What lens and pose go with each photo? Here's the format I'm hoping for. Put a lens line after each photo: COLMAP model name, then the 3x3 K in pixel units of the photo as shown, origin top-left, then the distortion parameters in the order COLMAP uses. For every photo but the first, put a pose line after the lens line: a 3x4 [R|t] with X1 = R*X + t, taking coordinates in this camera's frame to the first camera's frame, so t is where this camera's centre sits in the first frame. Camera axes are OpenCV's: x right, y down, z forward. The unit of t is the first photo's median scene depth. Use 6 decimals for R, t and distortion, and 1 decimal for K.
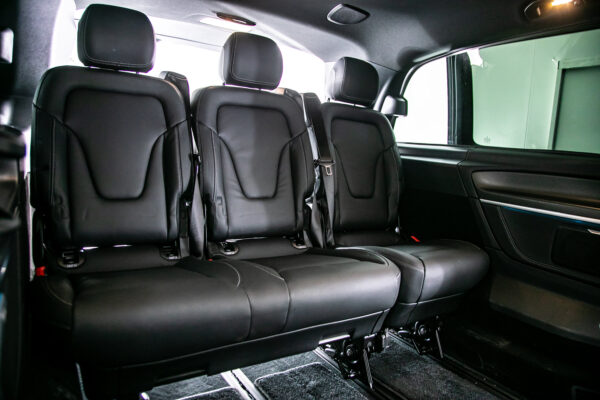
lens RADIAL K [[418.7, 0, 300.0], [0, 418.7, 200.0], [0, 0, 1]] dist [-0.060700, 0.000899]
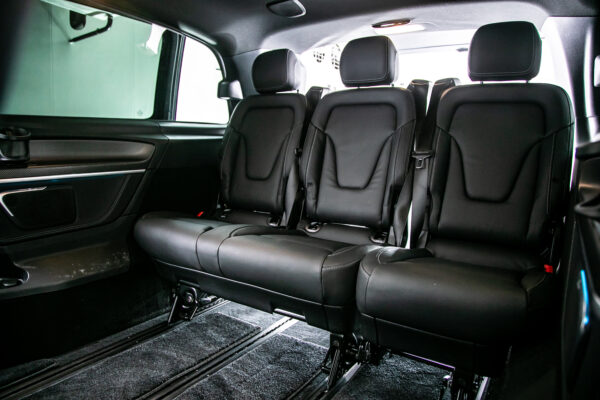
lens RADIAL K [[402.6, 0, 300.0], [0, 402.6, 200.0], [0, 0, 1]] dist [-0.116463, 0.059492]
pose [[0.397799, 0.074920, -0.914409, 0.773929], [-0.110892, 0.993280, 0.033141, 0.006863], [0.910746, 0.088218, 0.403434, 0.451926]]
